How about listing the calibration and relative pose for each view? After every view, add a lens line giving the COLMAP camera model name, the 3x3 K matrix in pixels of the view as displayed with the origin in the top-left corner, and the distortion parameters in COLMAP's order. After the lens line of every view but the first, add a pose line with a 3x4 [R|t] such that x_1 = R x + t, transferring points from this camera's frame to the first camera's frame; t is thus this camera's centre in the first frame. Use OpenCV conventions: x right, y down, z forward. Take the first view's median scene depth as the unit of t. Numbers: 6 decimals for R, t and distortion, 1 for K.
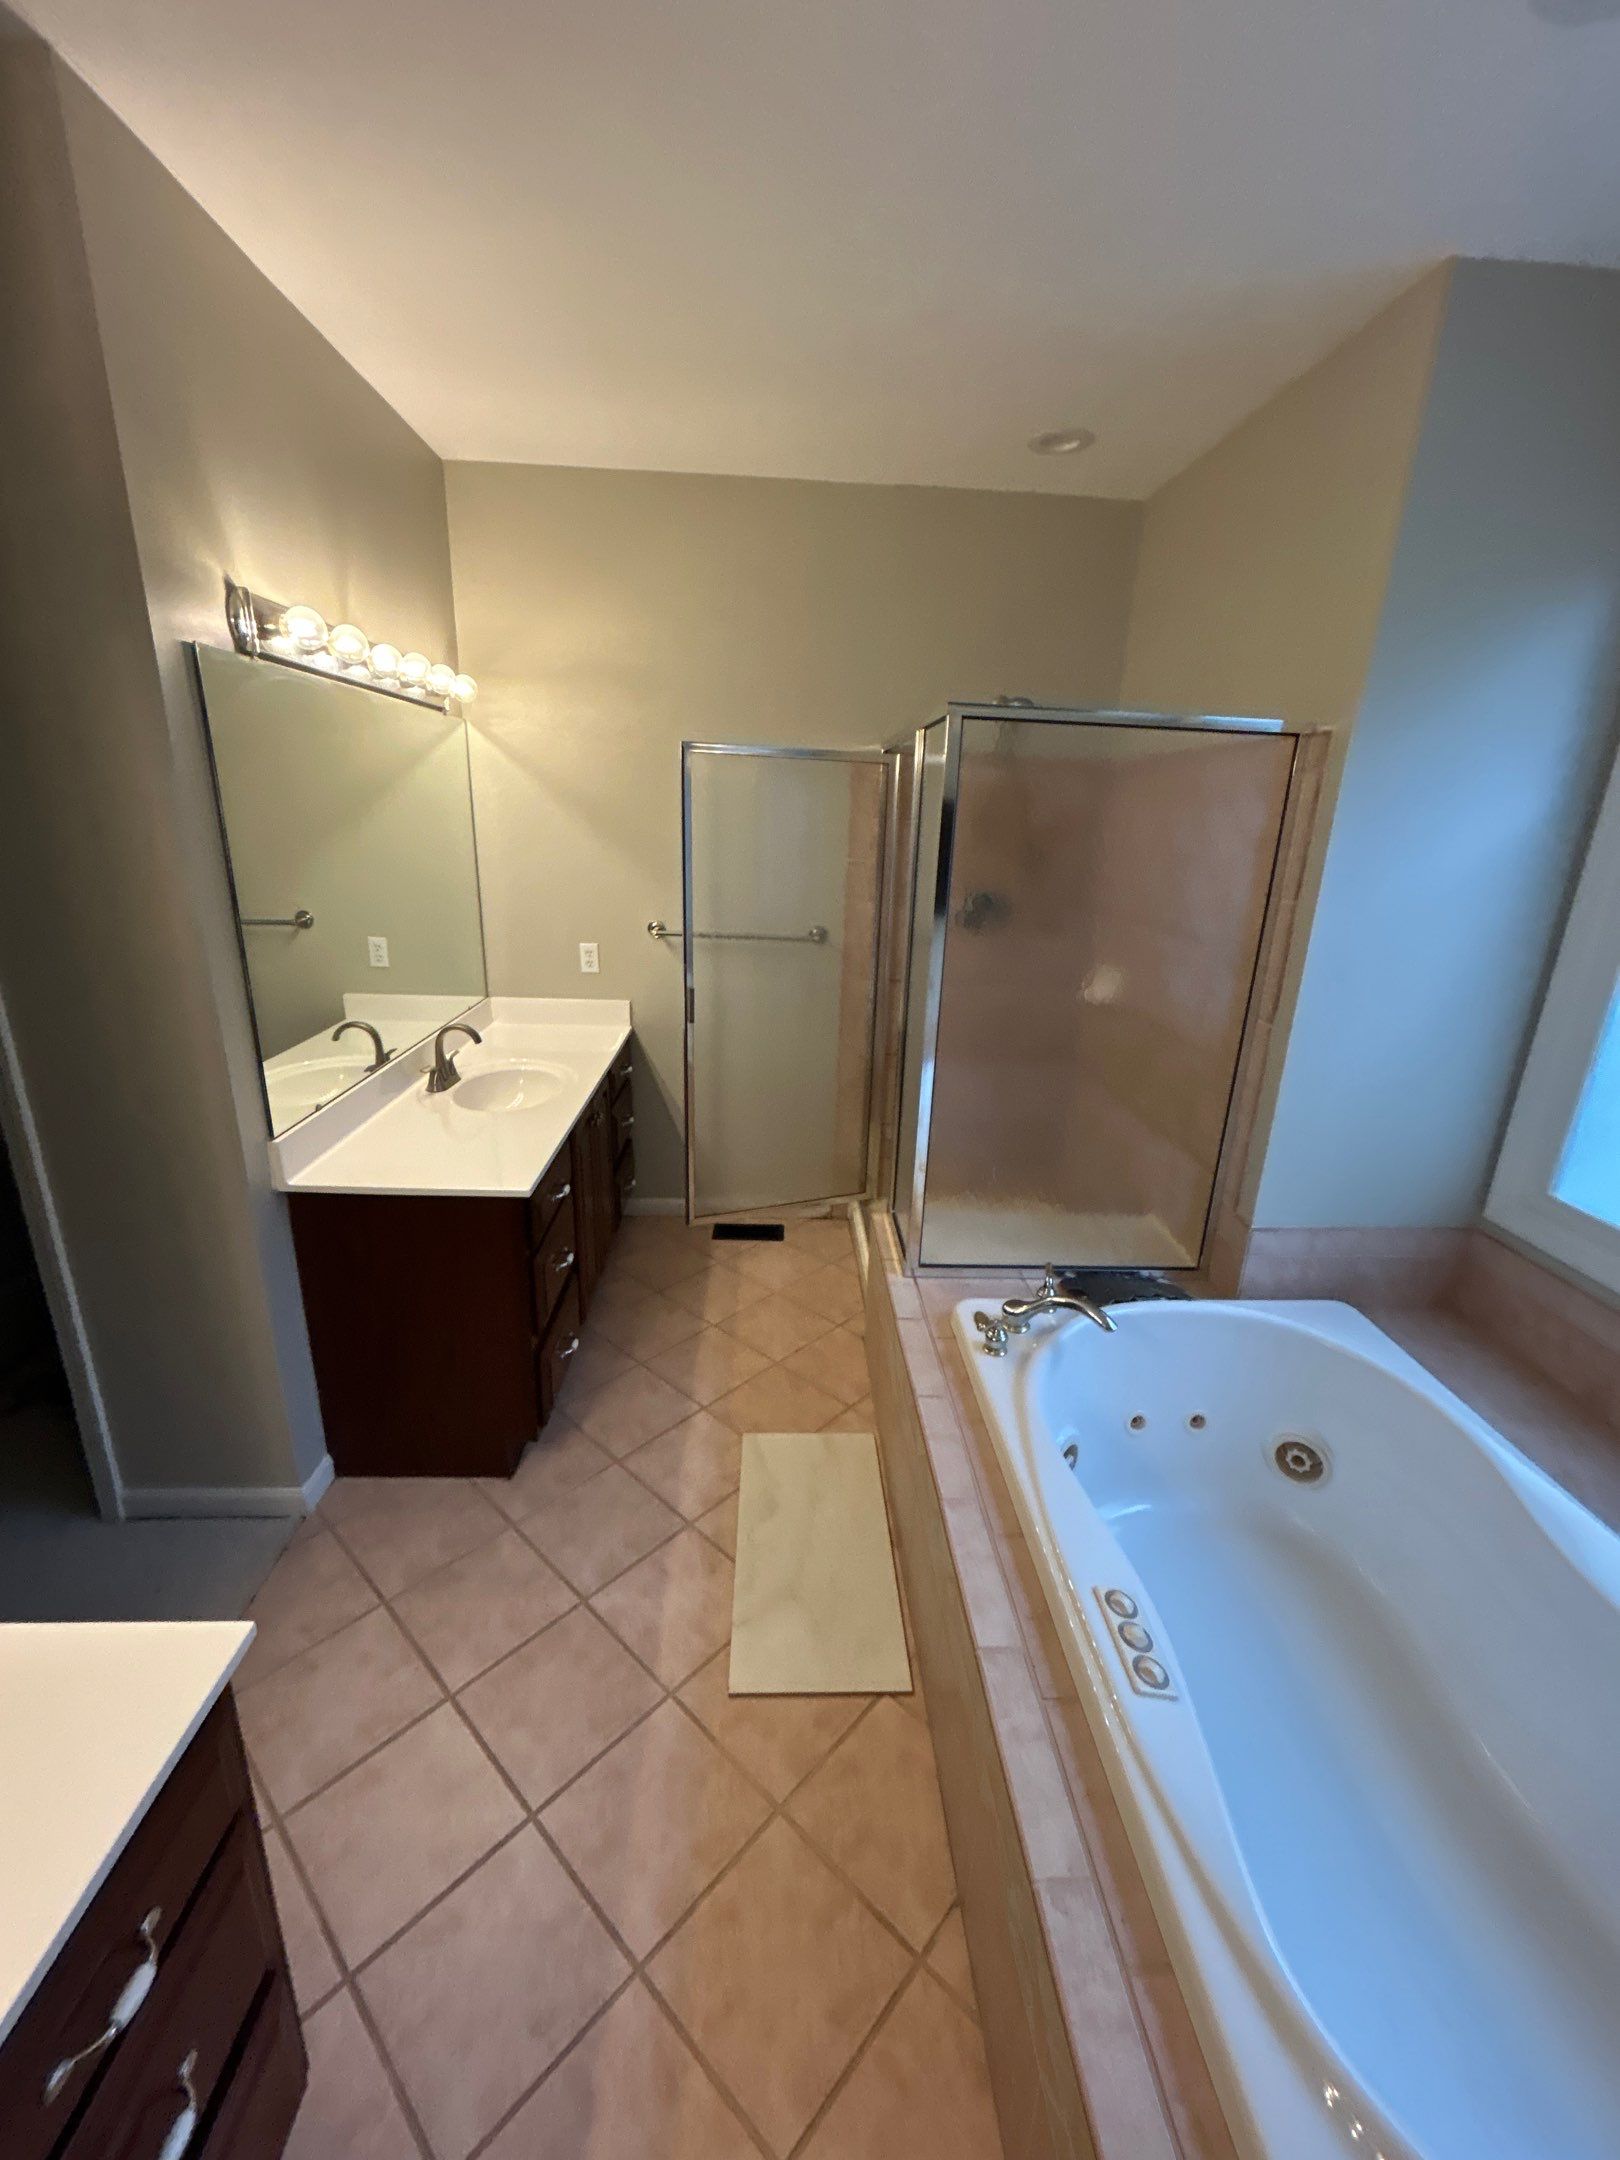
lens RADIAL K [[877.8, 0, 808.2], [0, 877.8, 1067.9], [0, 0, 1]] dist [0.002363, 0.001588]
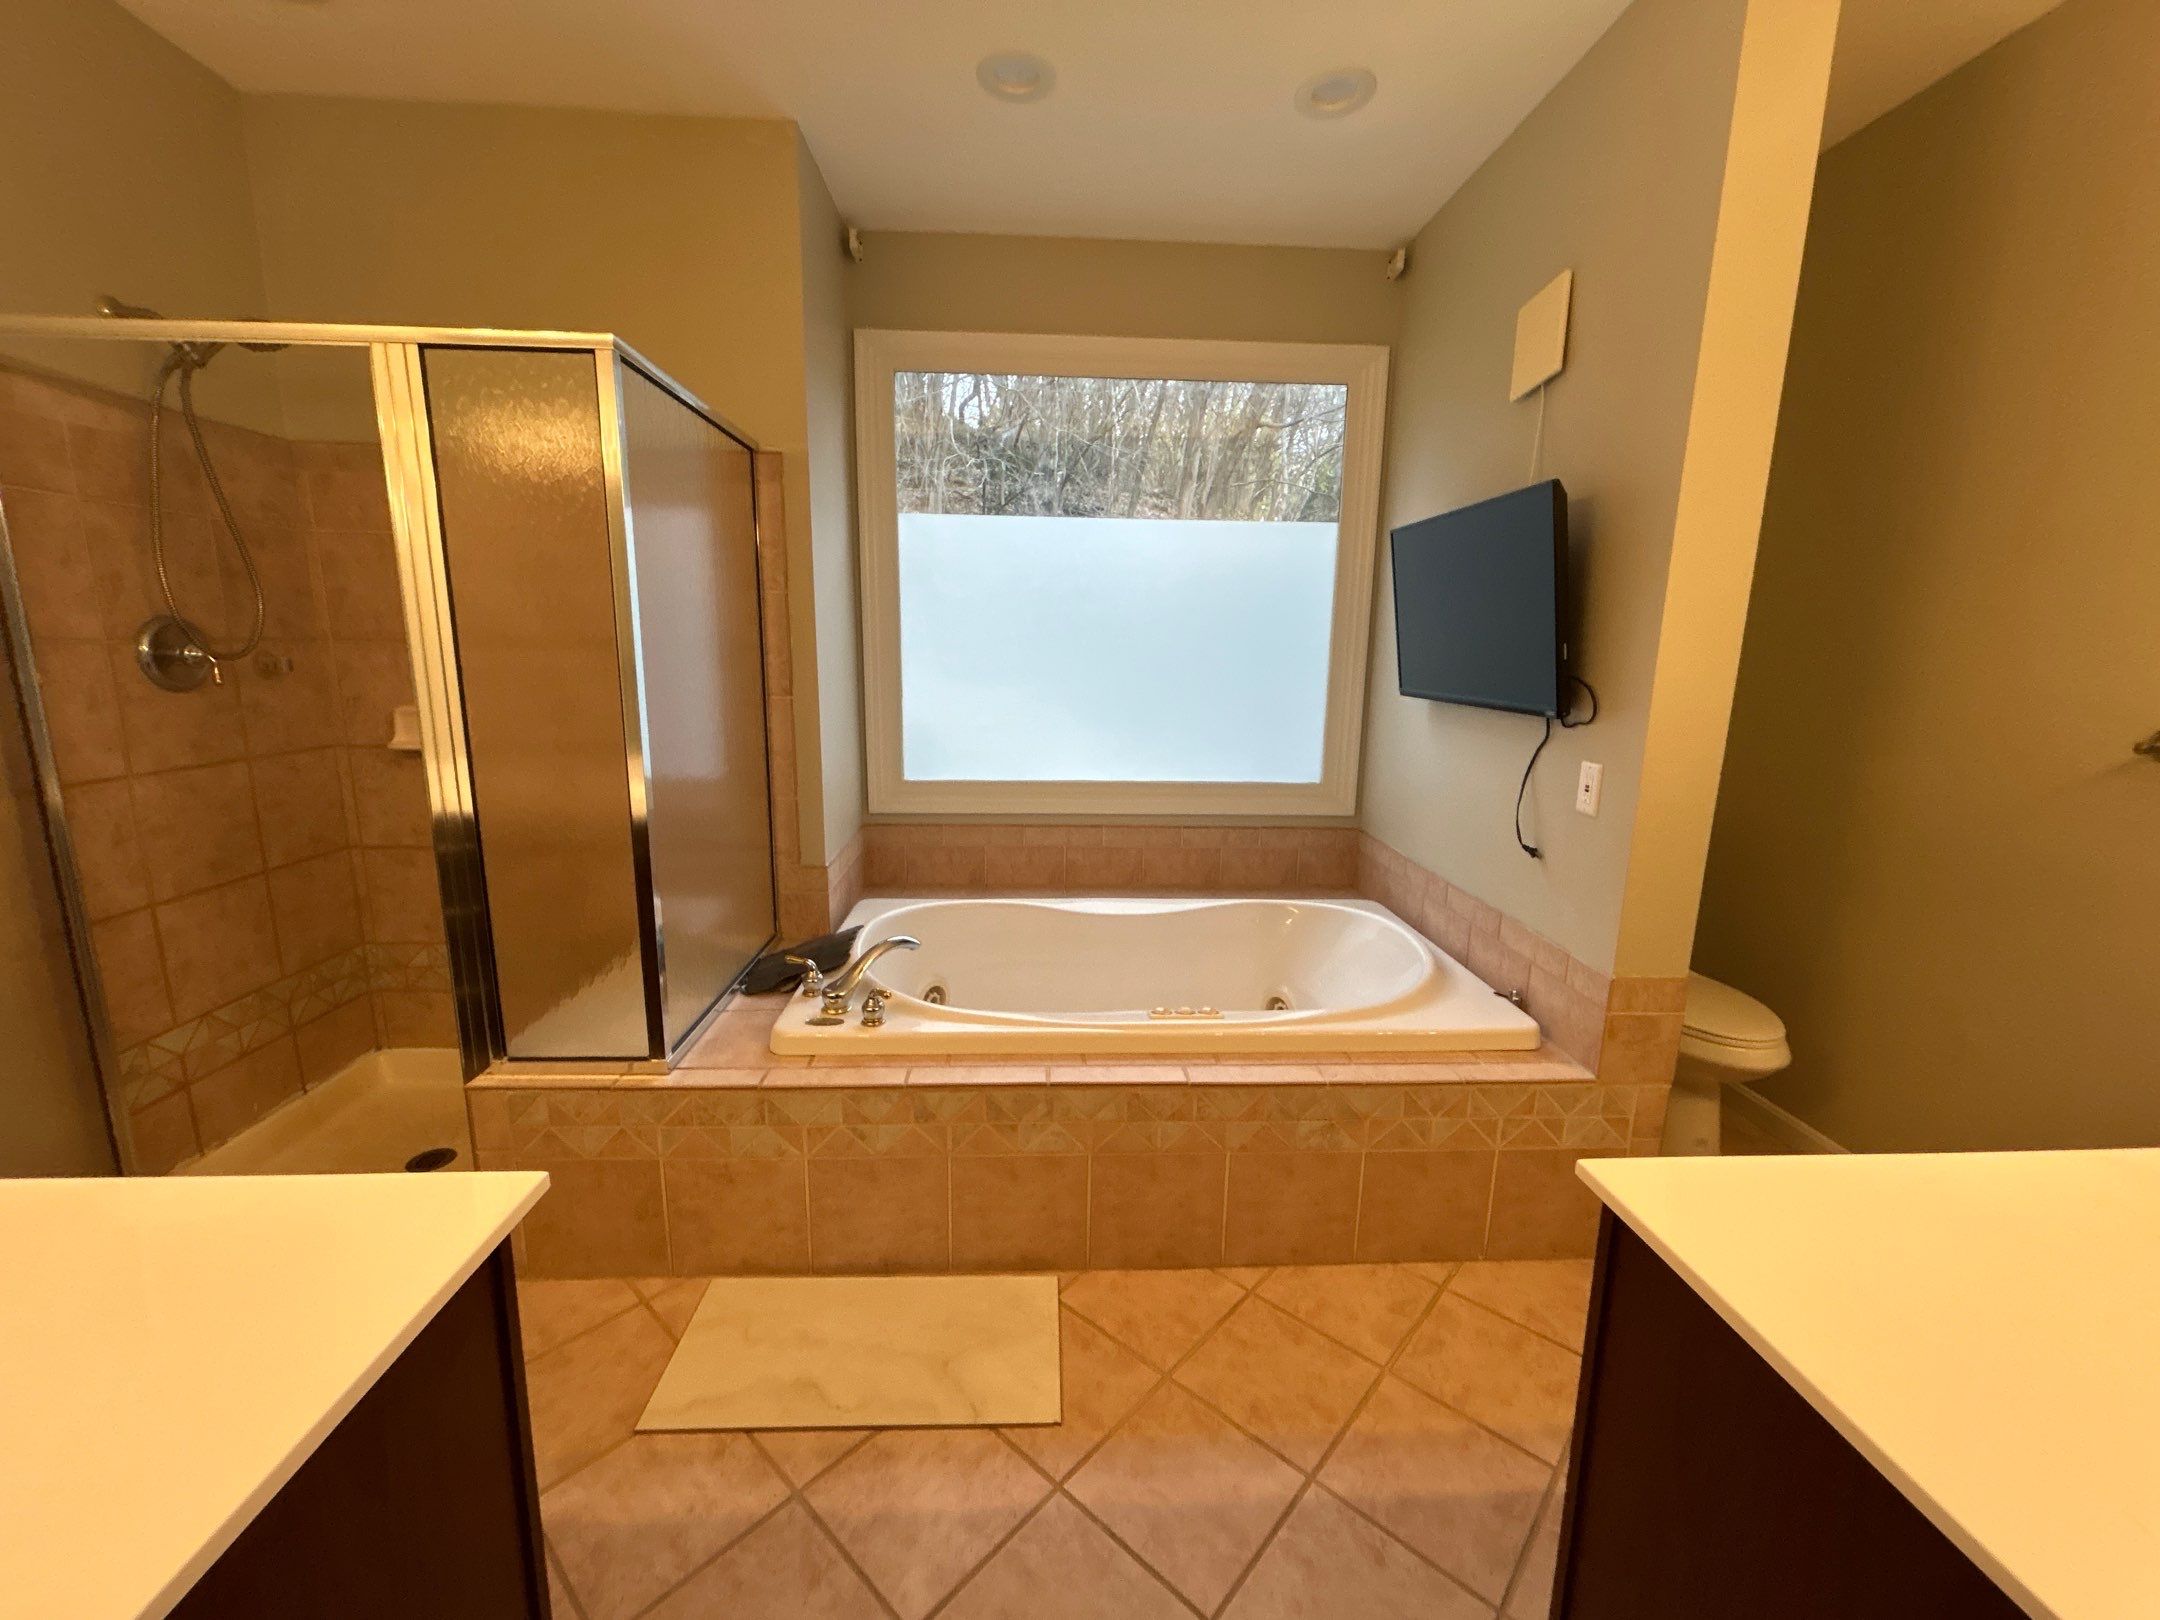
lens RADIAL K [[877.8, 0, 1081.5], [0, 877.8, 800.3], [0, 0, 1]] dist [0.002363, 0.001588]
pose [[-0.005880, -0.213957, 0.976825, -0.738221], [0.272614, 0.939499, 0.207422, -0.063155], [-0.962106, 0.267516, 0.052803, 0.668990]]
